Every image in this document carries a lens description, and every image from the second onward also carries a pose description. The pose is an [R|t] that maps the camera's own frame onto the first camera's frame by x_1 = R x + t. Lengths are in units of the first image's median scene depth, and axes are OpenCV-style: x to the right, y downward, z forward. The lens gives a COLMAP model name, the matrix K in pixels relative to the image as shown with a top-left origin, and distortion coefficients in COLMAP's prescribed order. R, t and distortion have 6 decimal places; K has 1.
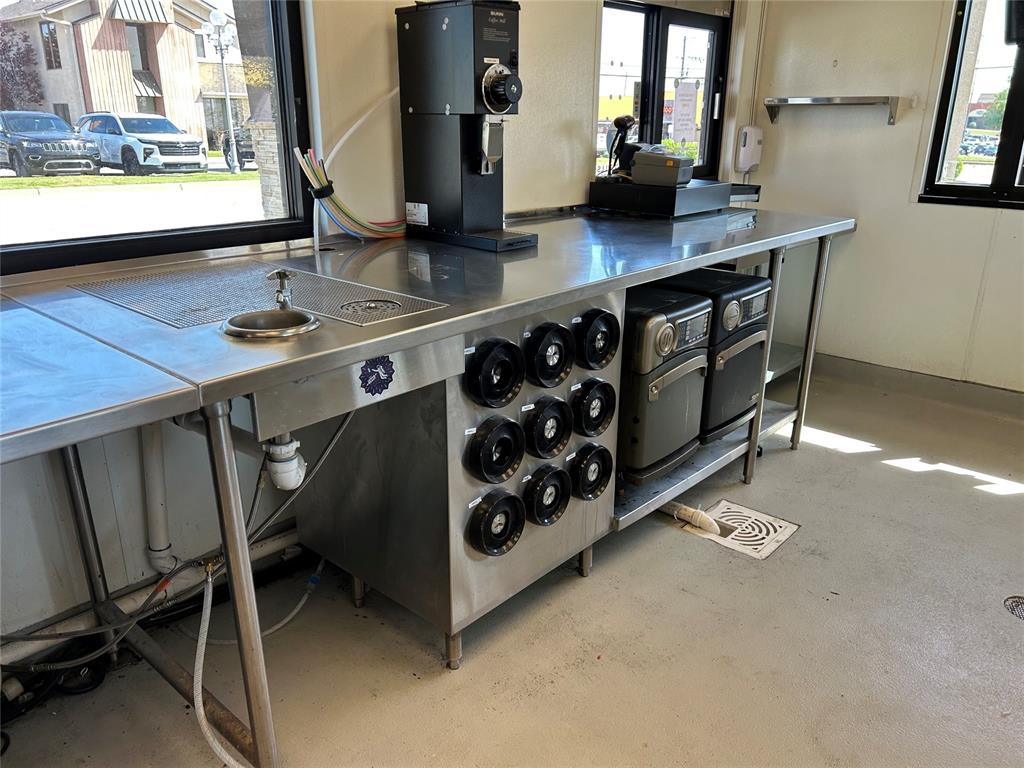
lens RADIAL K [[765.0, 0, 518.8], [0, 765.0, 388.4], [0, 0, 1]] dist [0.062039, -0.067843]
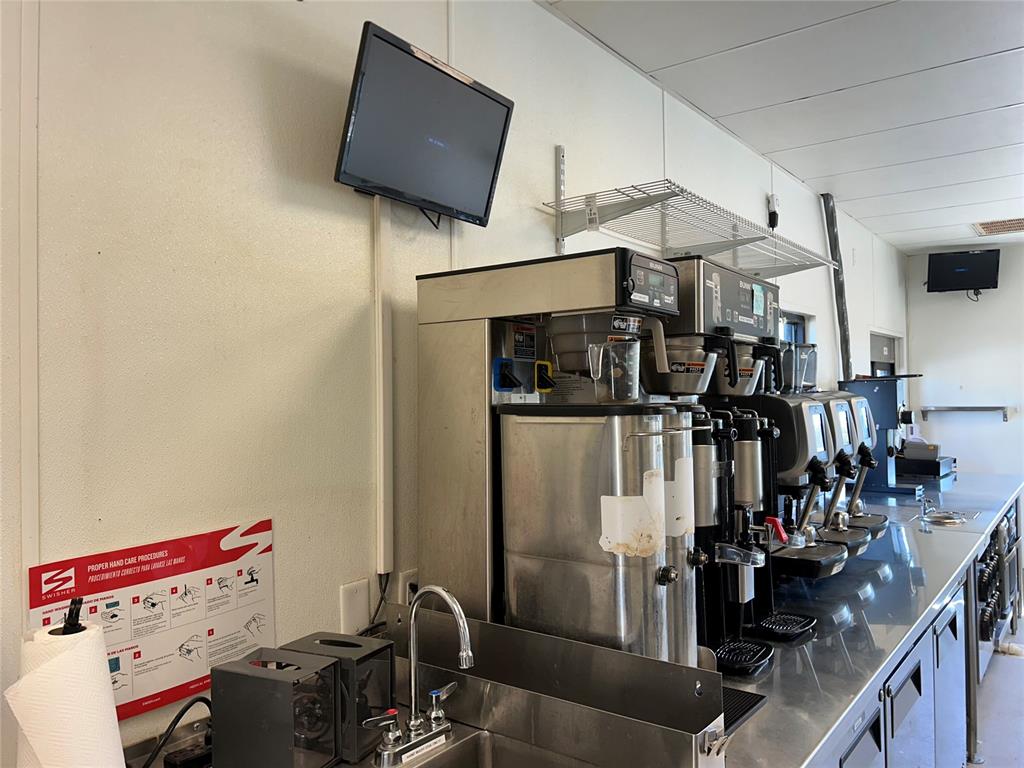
lens RADIAL K [[765.1, 0, 519.9], [0, 765.1, 379.7], [0, 0, 1]] dist [0.053070, -0.059743]
pose [[0.996071, -0.019602, 0.086367, -0.802712], [0.048958, 0.934518, -0.352533, 0.132966], [-0.073801, 0.355376, 0.931806, -0.591919]]
